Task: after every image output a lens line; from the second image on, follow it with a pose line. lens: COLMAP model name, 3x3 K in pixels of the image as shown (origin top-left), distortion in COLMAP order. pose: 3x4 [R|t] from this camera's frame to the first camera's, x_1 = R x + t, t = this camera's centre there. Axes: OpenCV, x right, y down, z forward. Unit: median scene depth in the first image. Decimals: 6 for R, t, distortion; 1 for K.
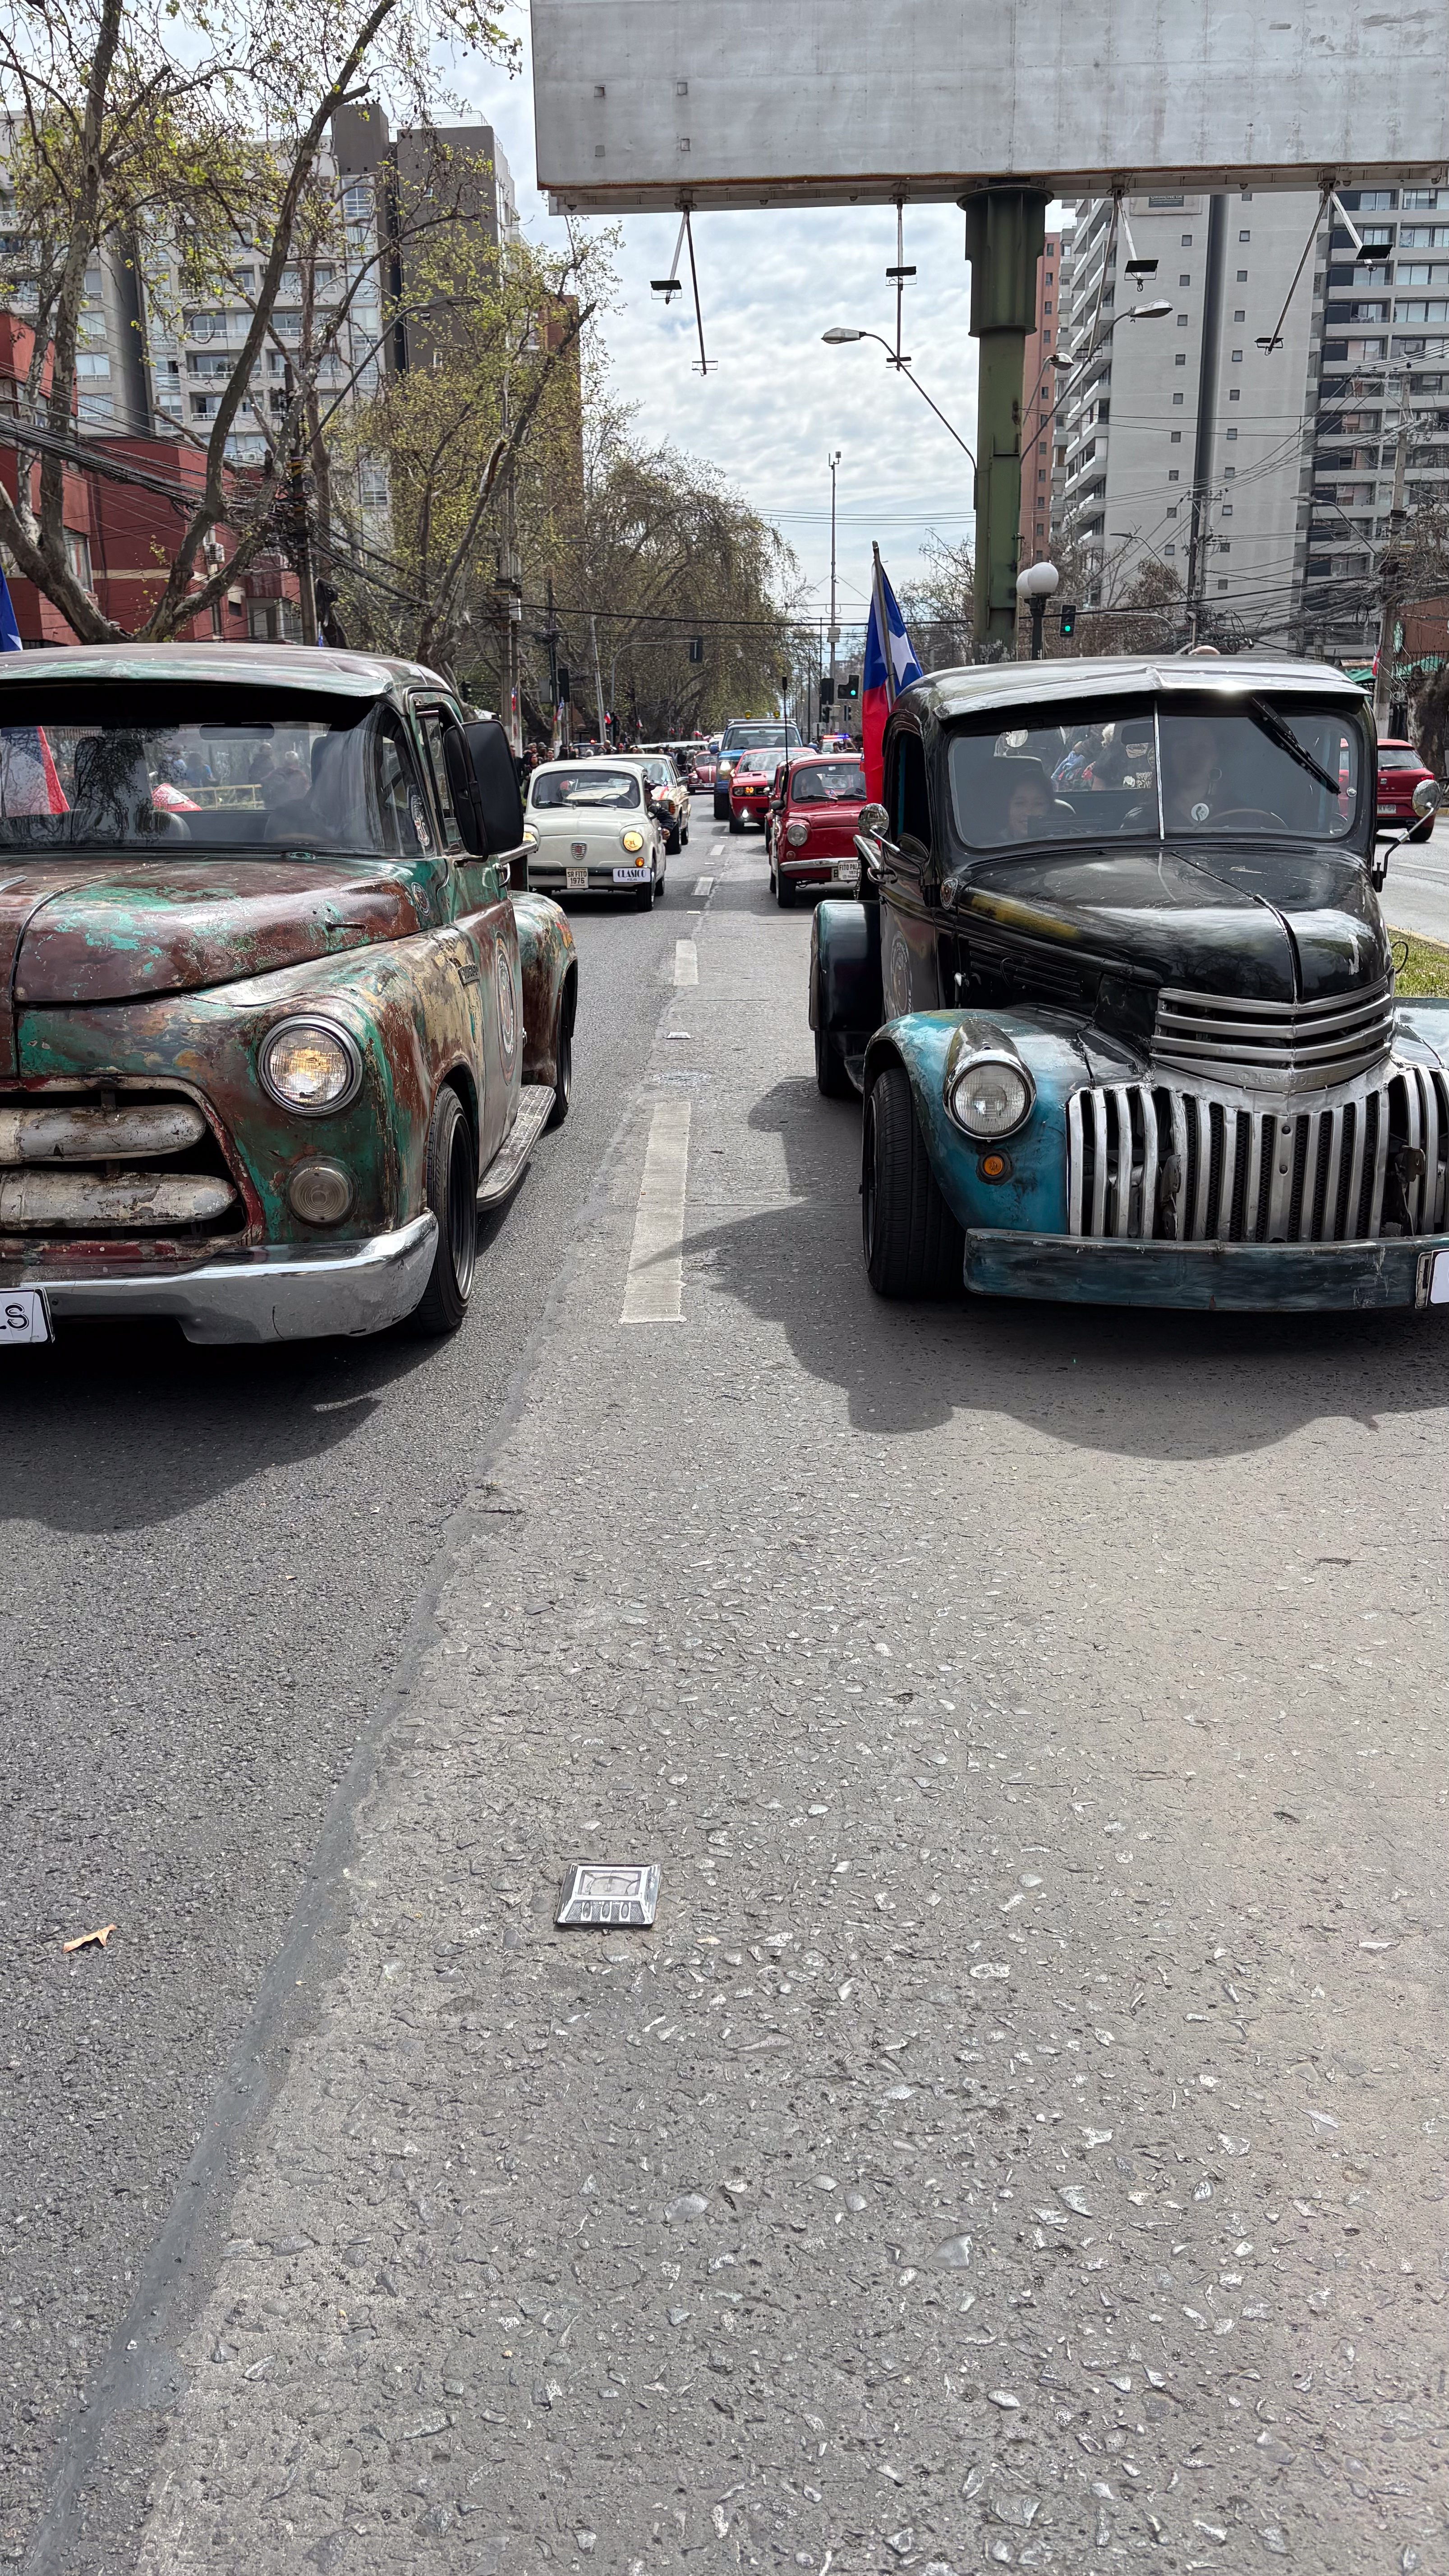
lens RADIAL K [[1882.2, 0, 724.5], [0, 1882.2, 1288.0], [0, 0, 1]] dist [0.059432, -0.063659]
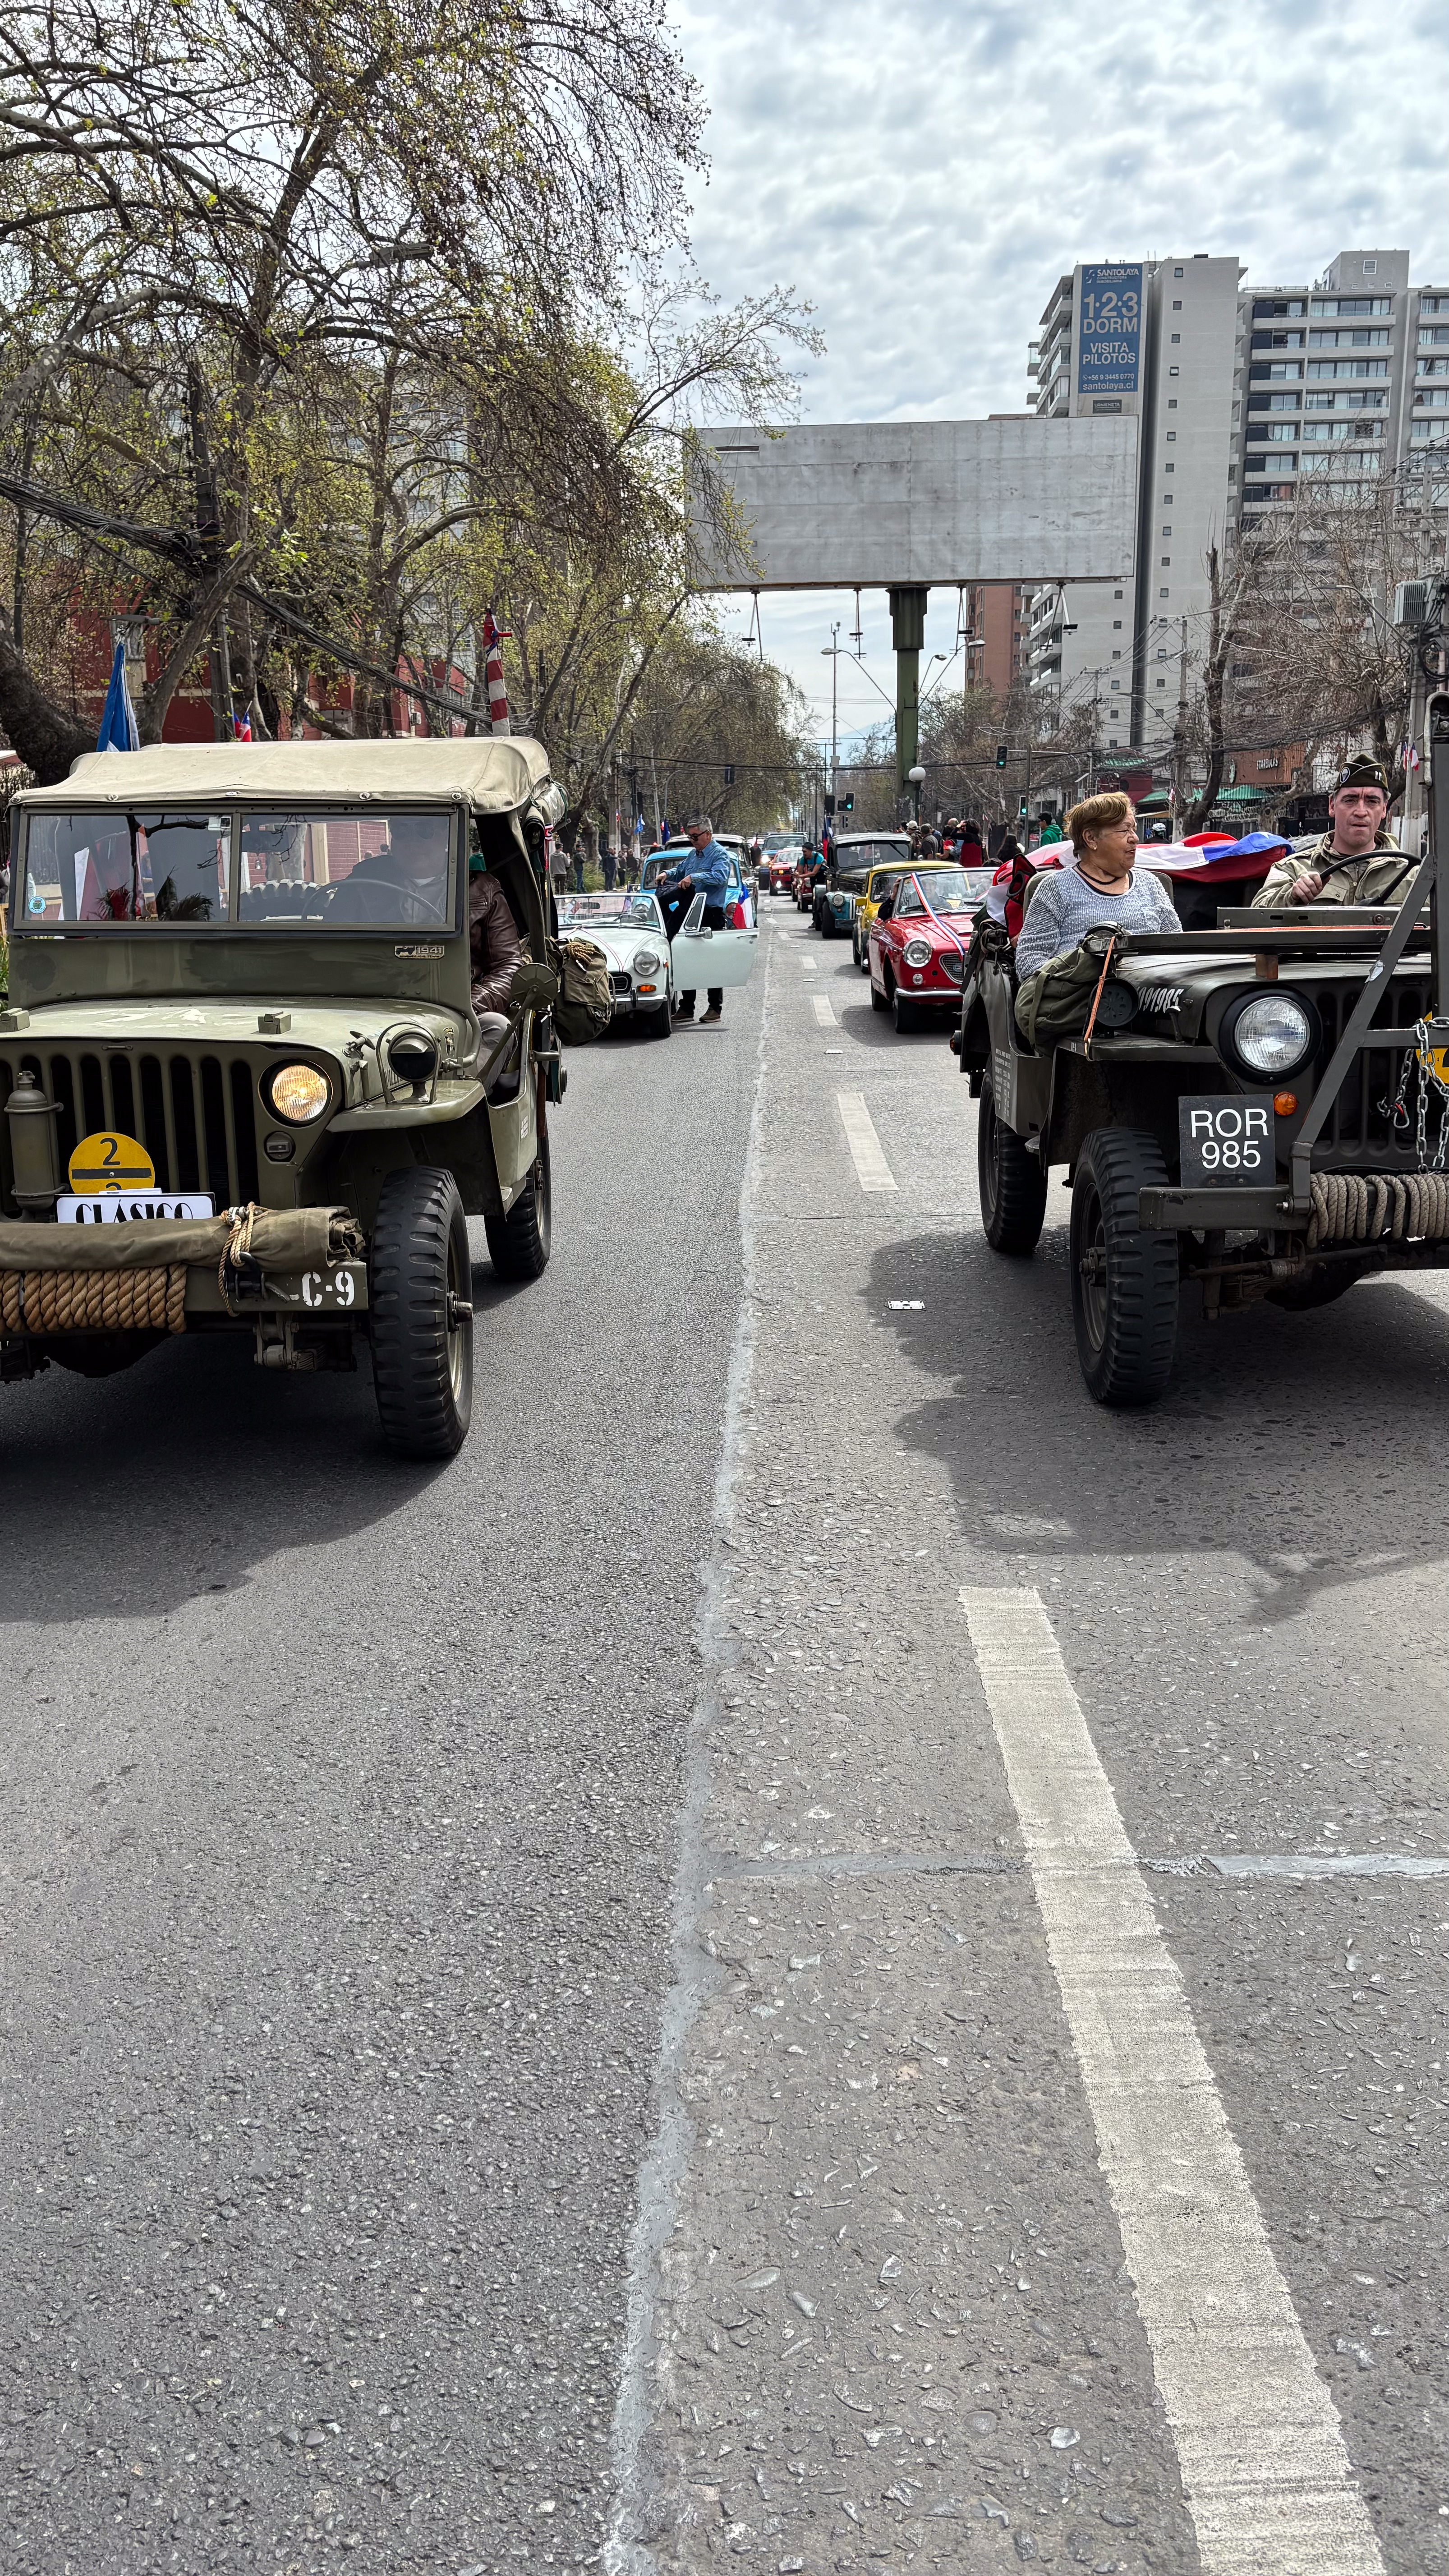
lens RADIAL K [[1901.1, 0, 724.5], [0, 1901.1, 1288.0], [0, 0, 1]] dist [0.025445, 0.002706]
pose [[0.999990, 0.000969, -0.004438, -0.042852], [-0.001190, 0.998747, -0.050026, 0.291308], [0.004384, 0.050031, 0.998738, -1.027671]]
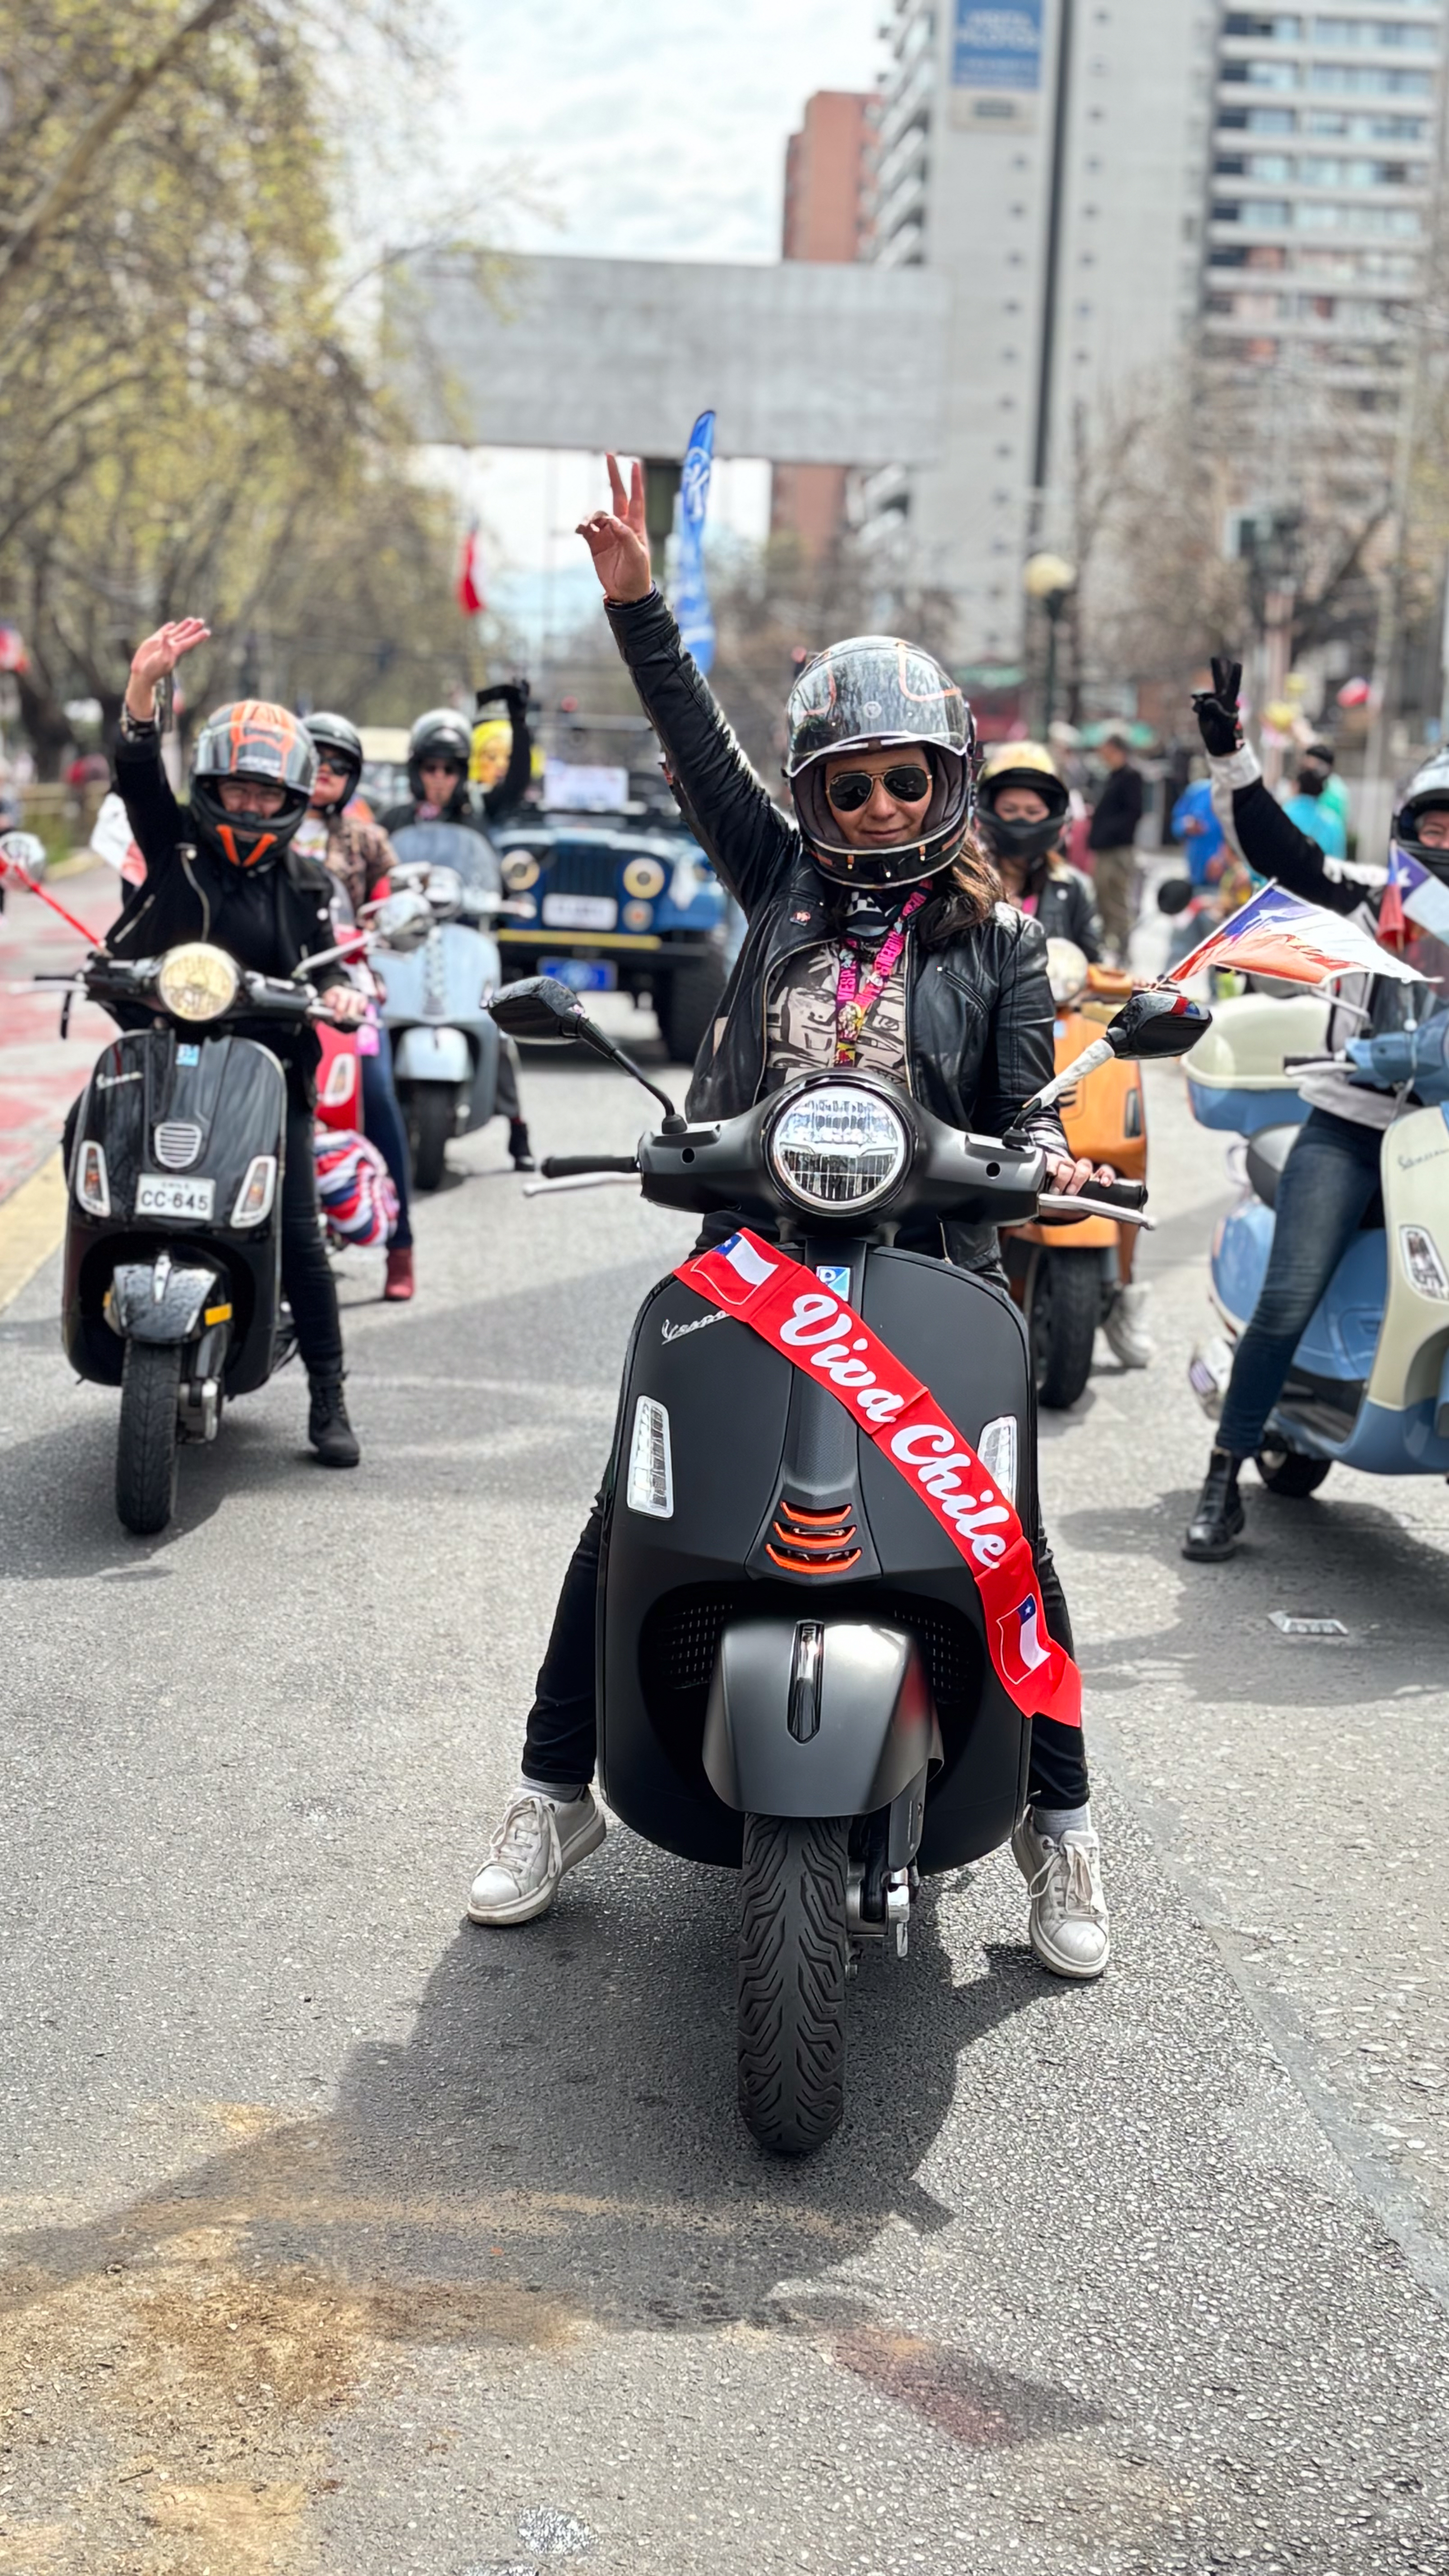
lens RADIAL K [[3602.5, 0, 621.9], [0, 3602.5, 1282.2], [0, 0, 1]] dist [0.207192, -0.799326]
pose [[0.995427, 0.043917, 0.084834, -0.115110], [-0.031876, 0.989862, -0.138411, 0.545350], [-0.090053, 0.135074, 0.986735, -1.931440]]
